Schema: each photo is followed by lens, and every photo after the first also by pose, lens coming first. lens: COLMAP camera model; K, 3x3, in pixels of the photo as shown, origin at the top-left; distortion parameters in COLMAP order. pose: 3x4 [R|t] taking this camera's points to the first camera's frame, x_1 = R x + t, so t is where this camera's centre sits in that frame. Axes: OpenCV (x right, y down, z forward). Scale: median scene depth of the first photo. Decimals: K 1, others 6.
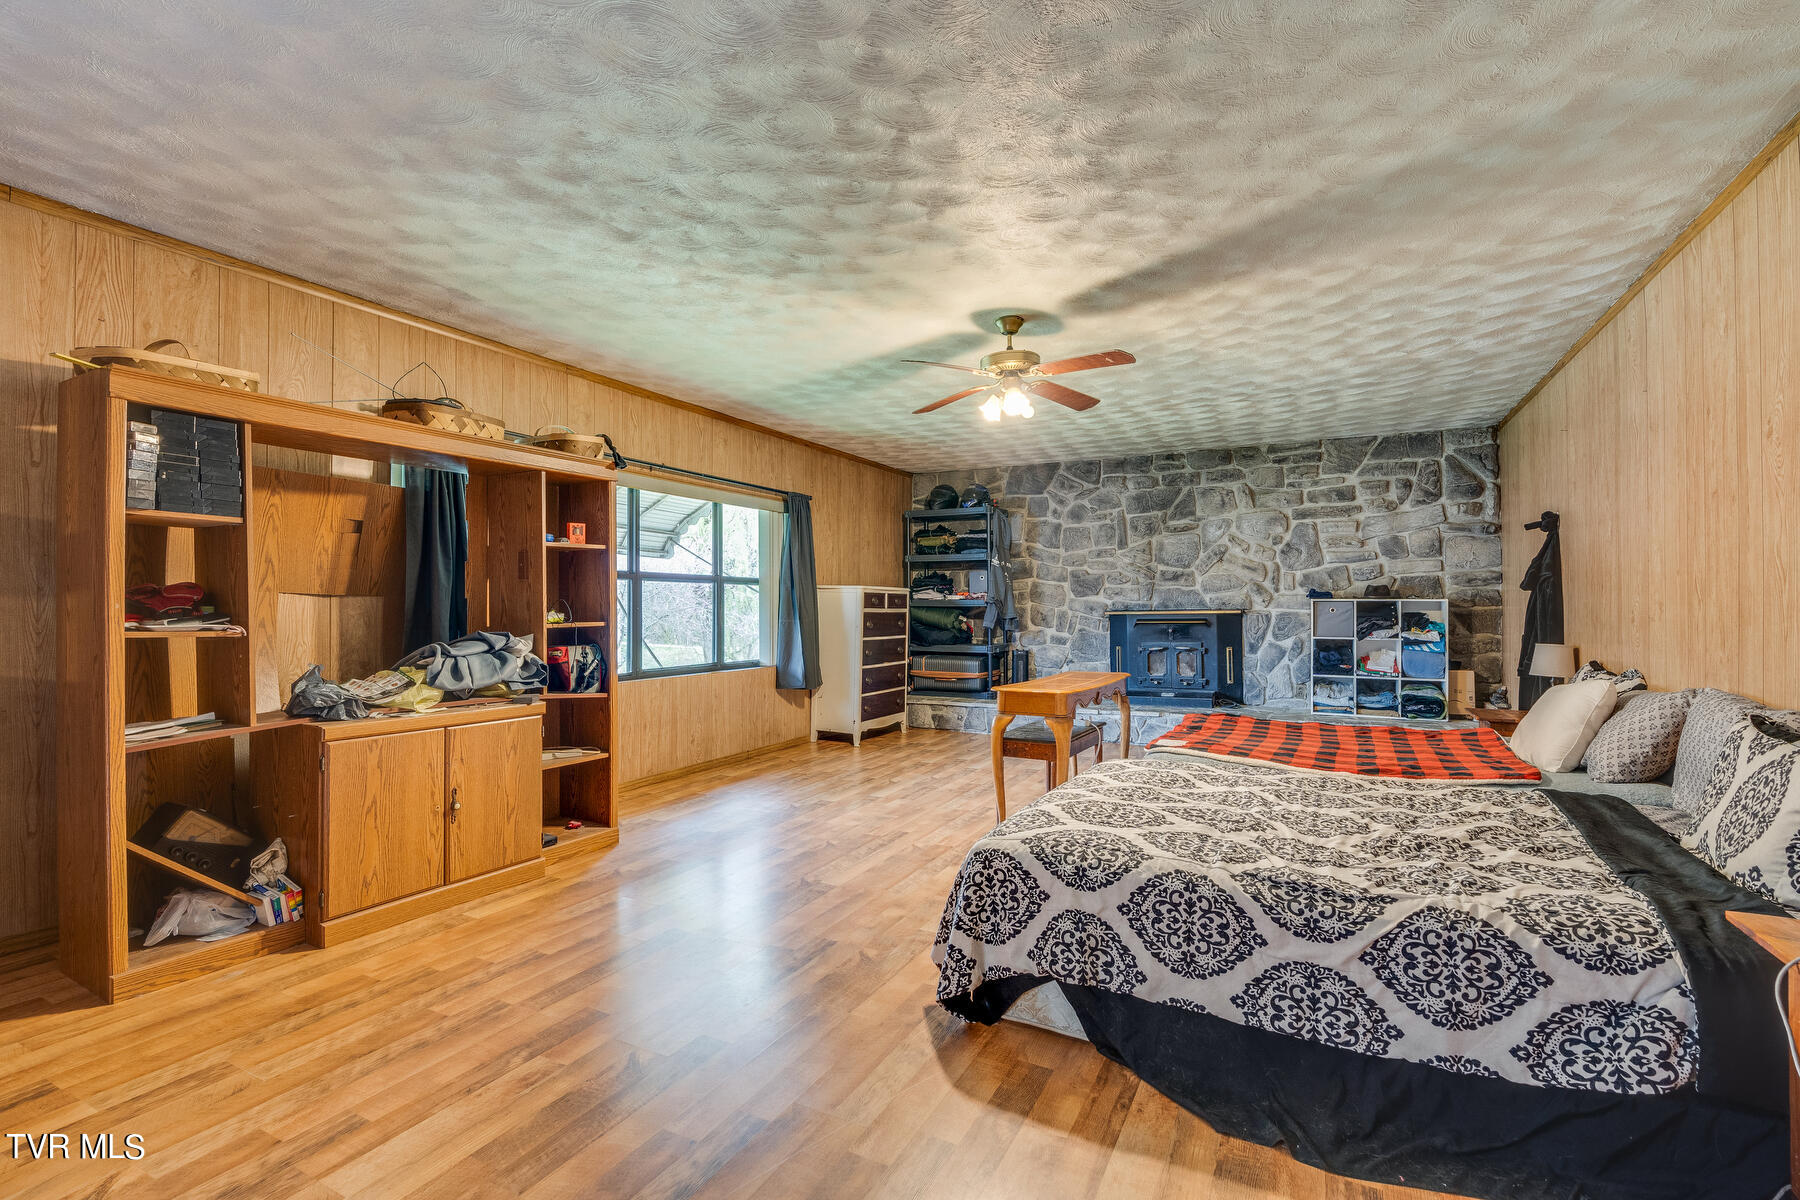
lens RADIAL K [[821.1, 0, 907.8], [0, 821.1, 601.7], [0, 0, 1]] dist [-0.001462, 0.000376]
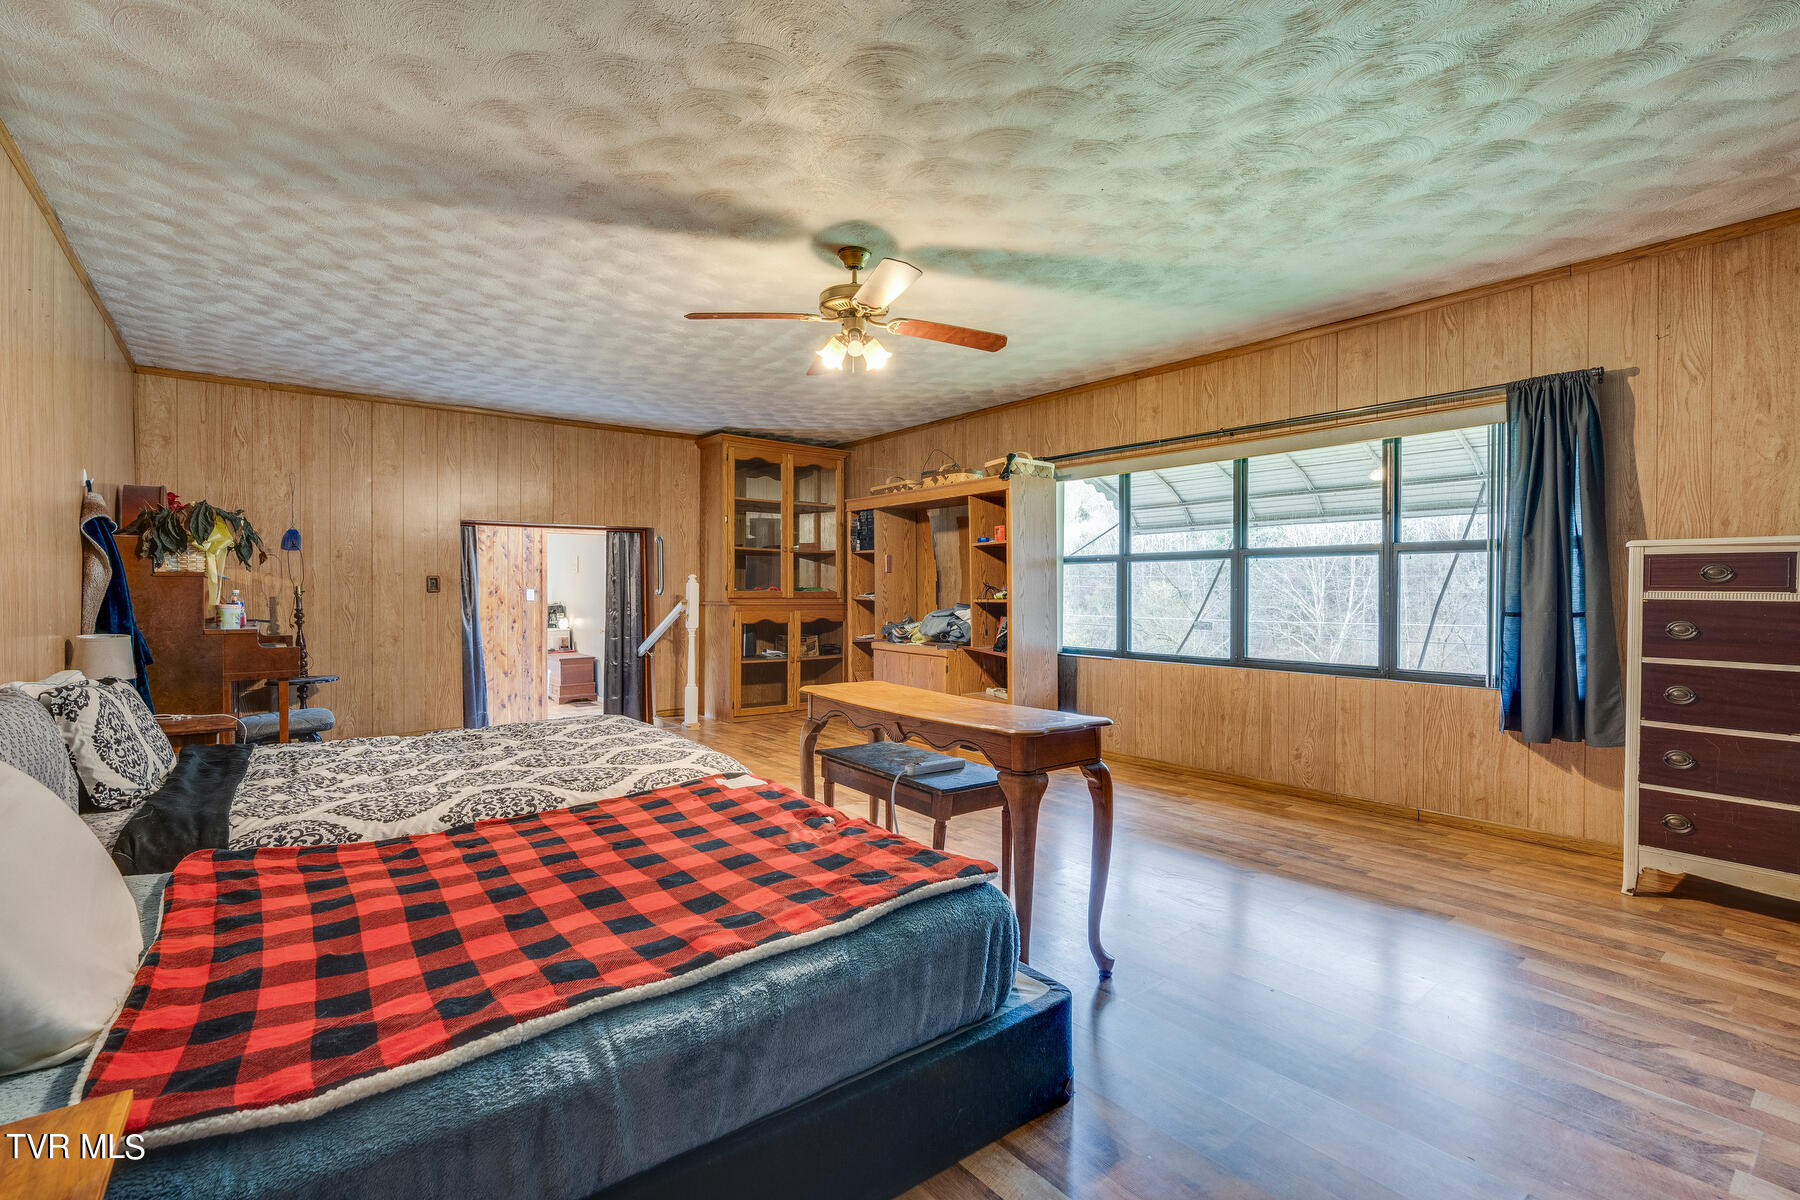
lens RADIAL K [[821.1, 0, 907.8], [0, 821.1, 601.7], [0, 0, 1]] dist [-0.001462, 0.000376]
pose [[-0.410750, 0.012039, -0.911669, 0.636247], [0.004152, 0.999927, 0.011334, 0.009651], [0.911739, 0.000870, -0.410770, 1.010435]]
